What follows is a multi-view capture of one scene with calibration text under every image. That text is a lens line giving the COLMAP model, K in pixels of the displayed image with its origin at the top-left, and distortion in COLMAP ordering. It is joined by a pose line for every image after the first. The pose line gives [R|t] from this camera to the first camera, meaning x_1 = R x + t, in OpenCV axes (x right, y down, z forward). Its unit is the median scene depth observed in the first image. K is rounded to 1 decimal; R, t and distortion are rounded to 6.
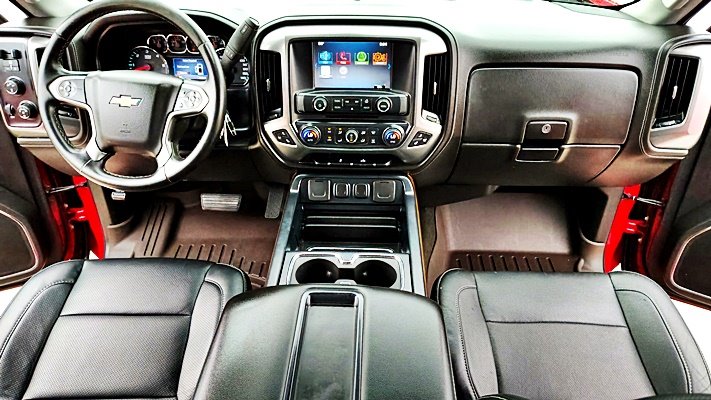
lens RADIAL K [[490.7, 0, 356.6], [0, 490.7, 200.2], [0, 0, 1]] dist [0.032220, -0.033870]
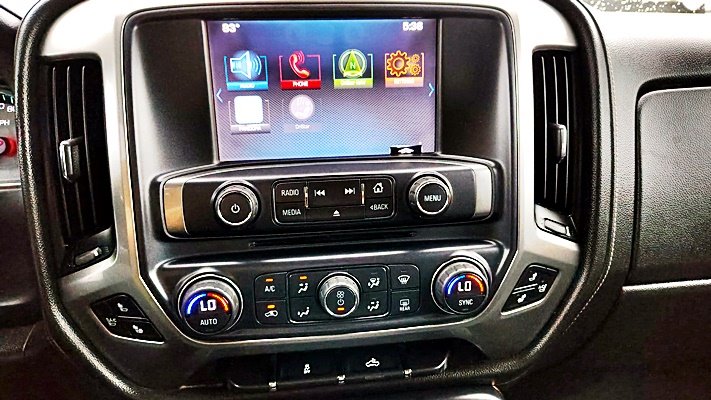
lens RADIAL K [[490.7, 0, 352.0], [0, 490.7, 205.1], [0, 0, 1]] dist [0.032220, -0.033870]
pose [[0.987650, -0.066399, 0.141911, -0.044821], [0.101232, 0.961748, -0.254544, -0.105999], [-0.119581, 0.265766, 0.956592, 0.678300]]
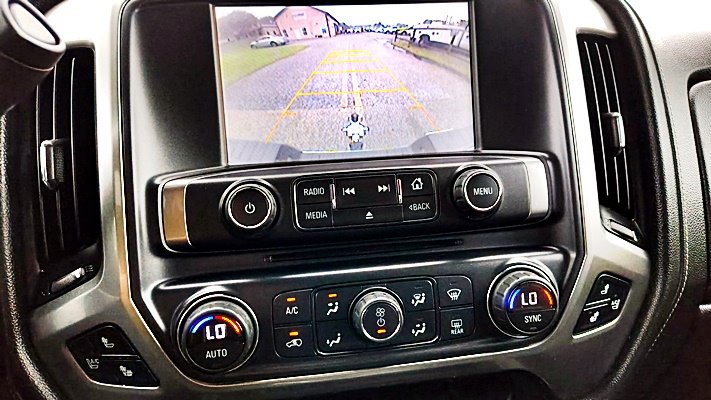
lens RADIAL K [[490.7, 0, 355.9], [0, 490.7, 199.3], [0, 0, 1]] dist [0.032220, -0.033870]
pose [[0.982022, -0.080067, 0.170946, -0.062632], [0.144972, 0.899886, -0.411325, -0.081334], [-0.120899, 0.428713, 0.895315, 0.745664]]
